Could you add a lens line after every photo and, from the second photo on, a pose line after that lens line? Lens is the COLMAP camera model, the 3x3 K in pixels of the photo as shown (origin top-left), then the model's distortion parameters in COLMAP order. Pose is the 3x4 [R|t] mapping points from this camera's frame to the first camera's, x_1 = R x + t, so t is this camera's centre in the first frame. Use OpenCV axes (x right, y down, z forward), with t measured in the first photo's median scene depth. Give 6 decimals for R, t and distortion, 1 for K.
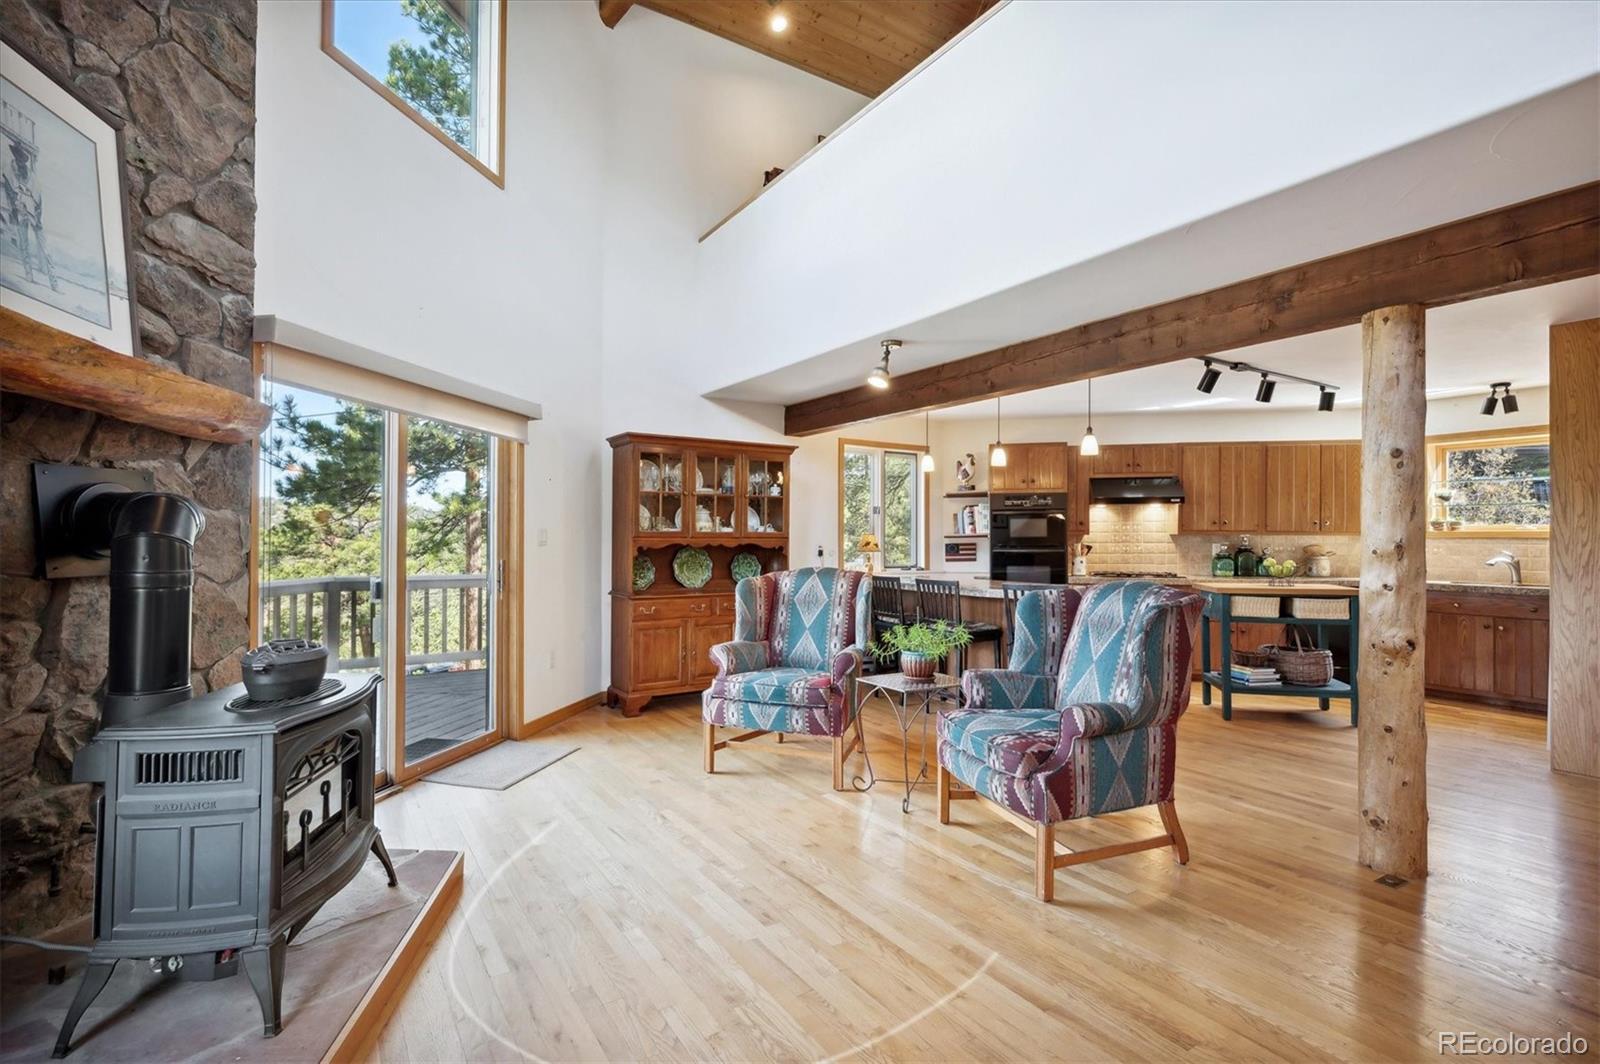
lens RADIAL K [[745.7, 0, 799.4], [0, 745.7, 533.6], [0, 0, 1]] dist [-0.004626, -0.001114]
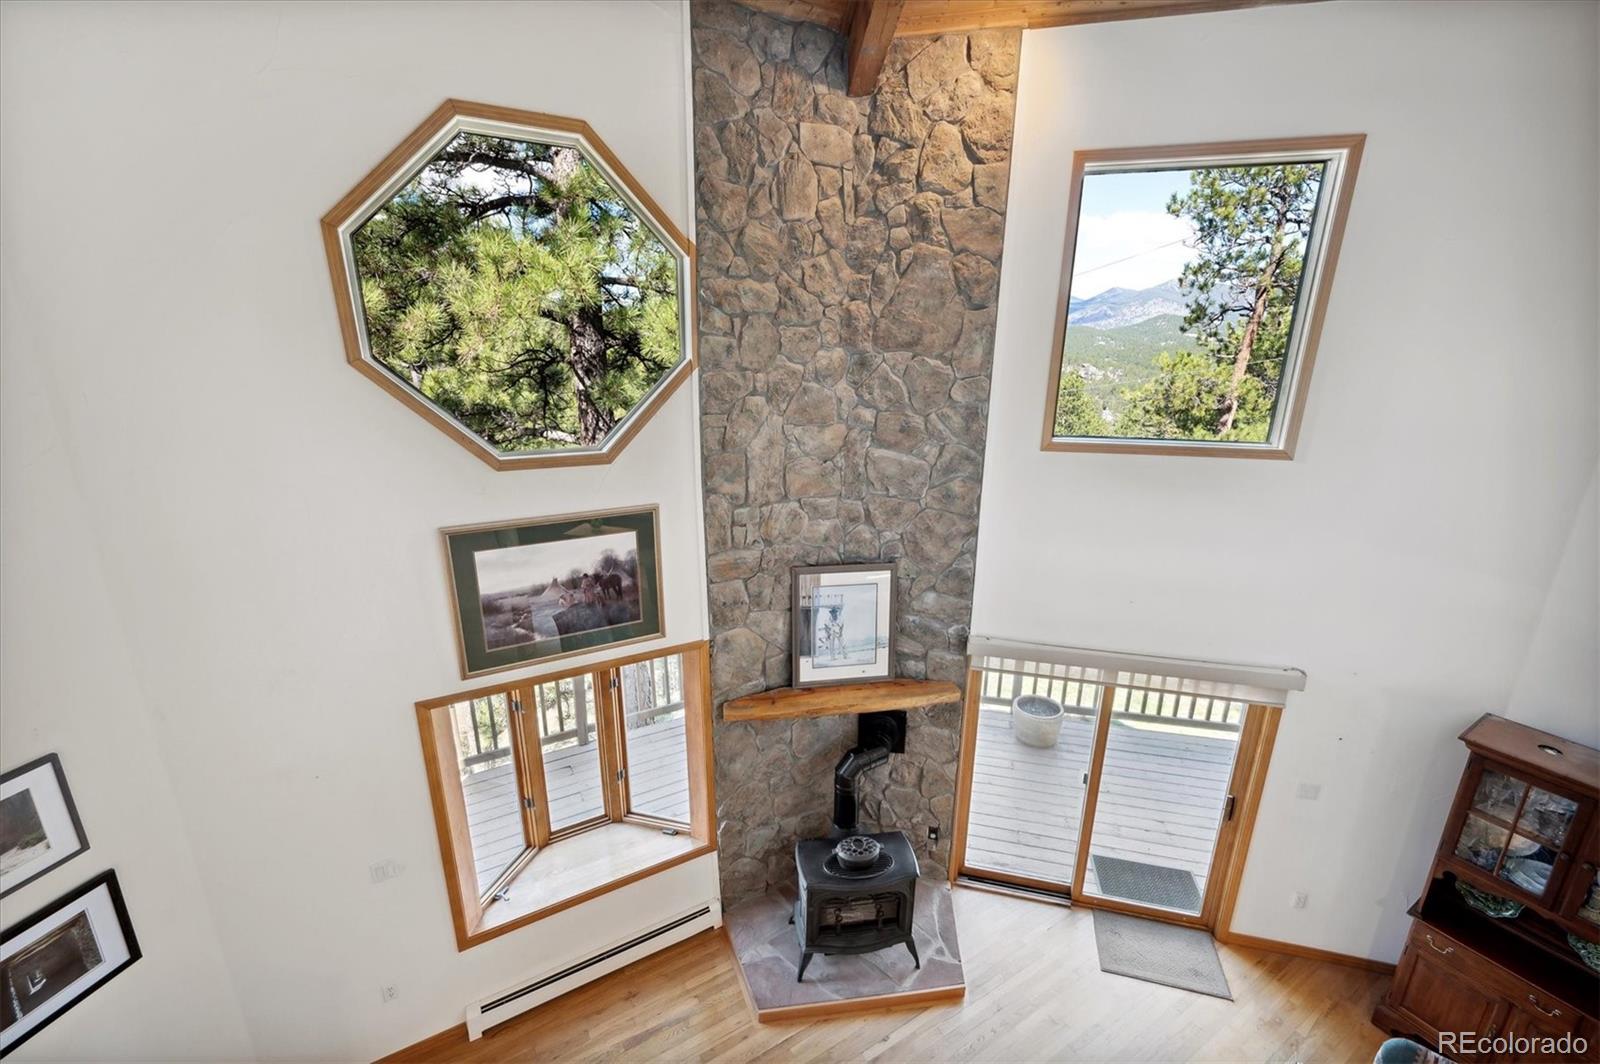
lens RADIAL K [[645.9, 0, 803.7], [0, 645.9, 524.2], [0, 0, 1]] dist [-0.001413, -0.000093]
pose [[-0.042467, 0.273222, -0.961013, 0.508047], [-0.000603, 0.961874, 0.273493, -0.729780], [0.999098, 0.012193, -0.040683, 0.513505]]
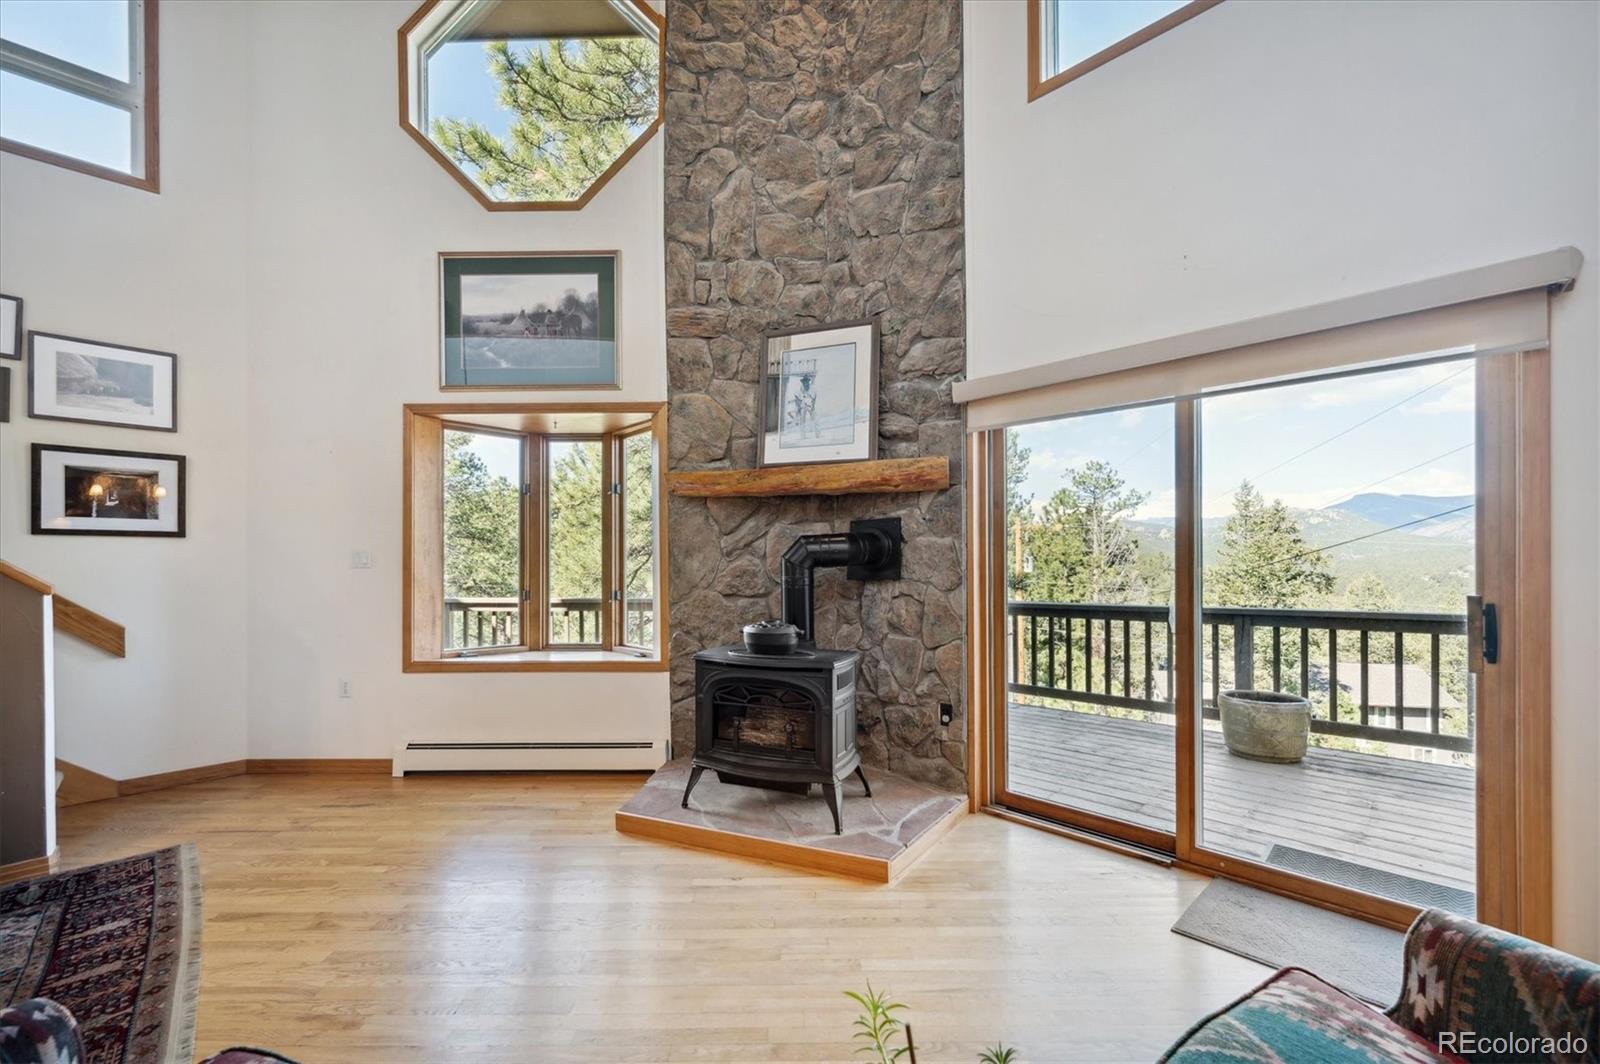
lens RADIAL K [[645.9, 0, 803.1], [0, 645.9, 558.9], [0, 0, 1]] dist [-0.001413, -0.000093]
pose [[-0.543965, 0.001064, -0.839107, 0.271984], [0.012538, 0.999898, -0.006859, 0.009151], [0.839014, -0.014252, -0.543923, 1.046922]]
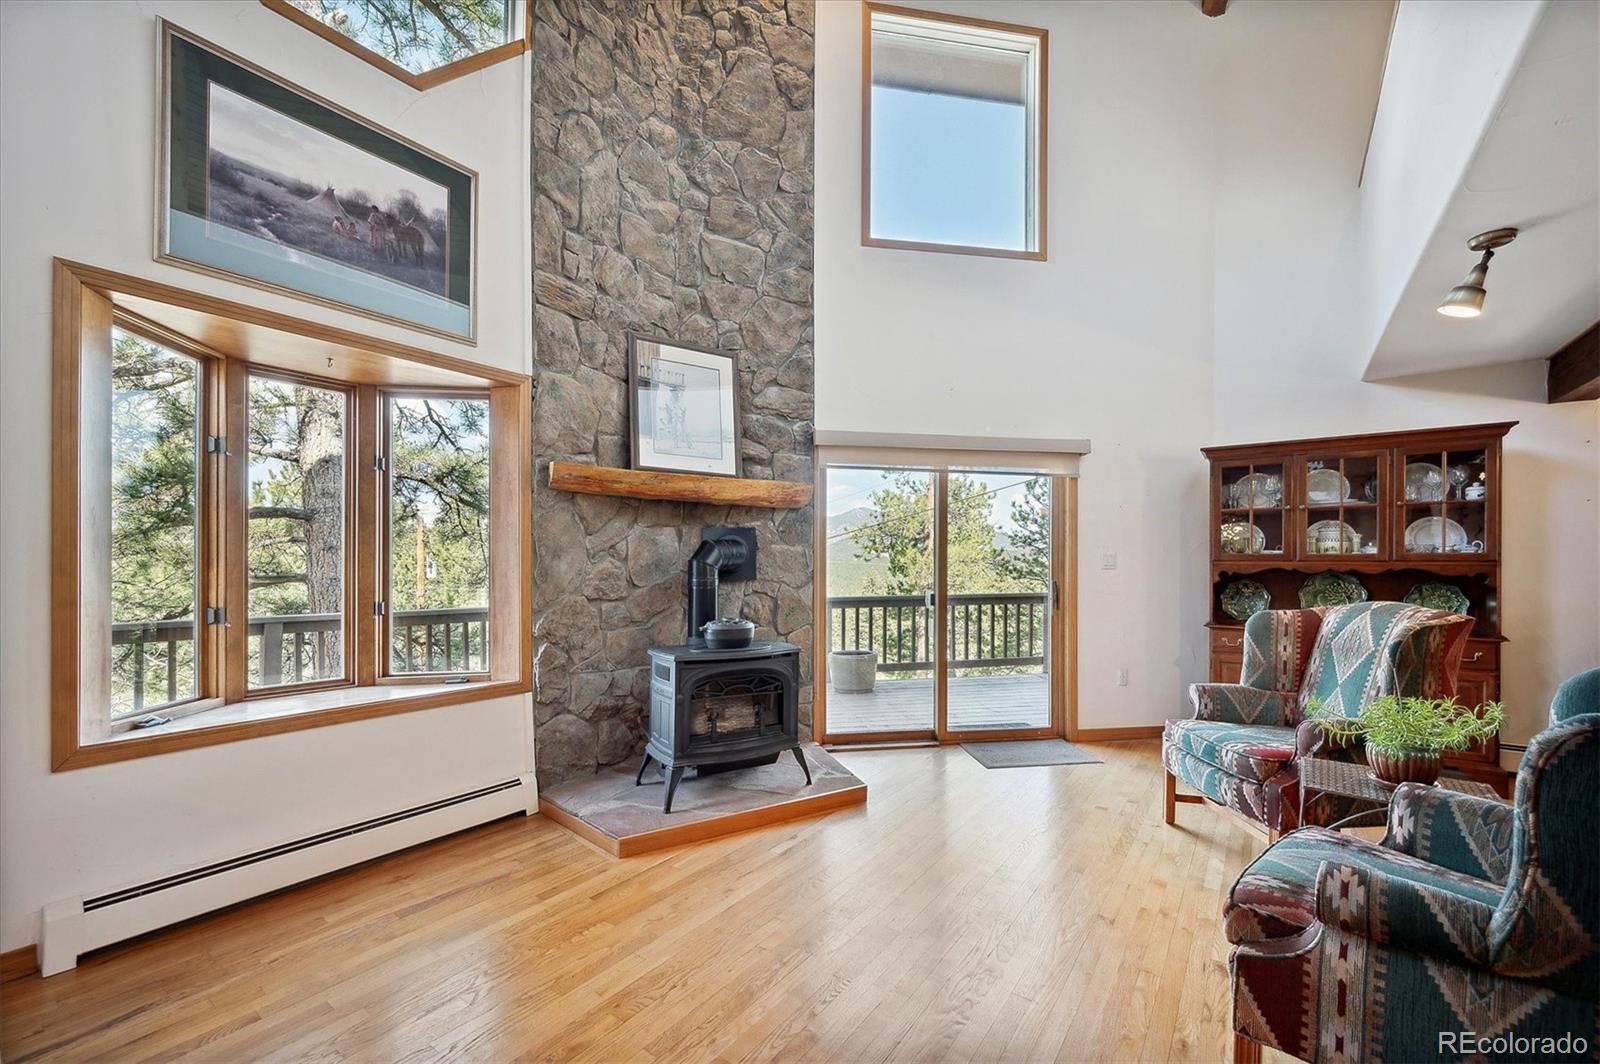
lens RADIAL K [[645.9, 0, 804.6], [0, 645.9, 562.3], [0, 0, 1]] dist [-0.001413, -0.000093]
pose [[0.364972, -0.002458, -0.931015, 0.480488], [0.006487, 0.999979, -0.000097, 0.004985], [0.930996, -0.006004, 0.364980, 0.337598]]
